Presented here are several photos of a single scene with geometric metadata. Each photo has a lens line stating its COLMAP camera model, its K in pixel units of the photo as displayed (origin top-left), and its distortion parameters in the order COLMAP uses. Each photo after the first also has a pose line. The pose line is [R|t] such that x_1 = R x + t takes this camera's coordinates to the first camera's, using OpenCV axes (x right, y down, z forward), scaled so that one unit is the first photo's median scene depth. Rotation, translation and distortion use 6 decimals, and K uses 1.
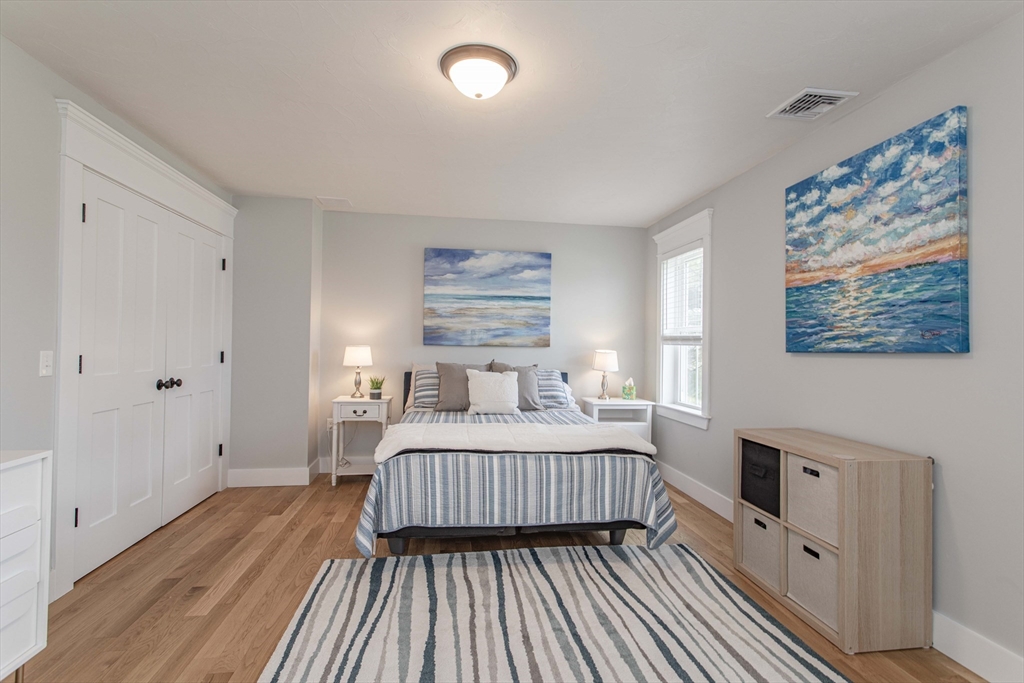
lens RADIAL K [[489.6, 0, 510.0], [0, 489.6, 342.2], [0, 0, 1]] dist [0.000275, 0.002621]
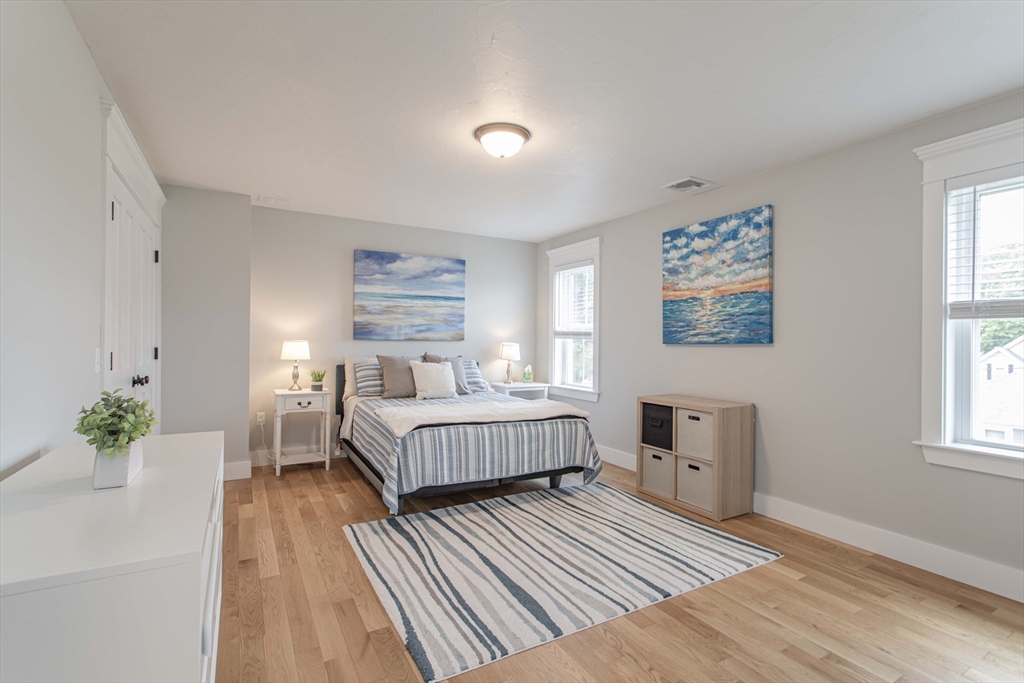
lens RADIAL K [[489.6, 0, 511.1], [0, 489.6, 341.9], [0, 0, 1]] dist [0.000275, 0.002621]
pose [[0.929059, -0.006280, 0.369879, -0.442549], [0.000681, 0.999883, 0.015266, -0.009126], [-0.369932, -0.013931, 0.928954, -0.222432]]
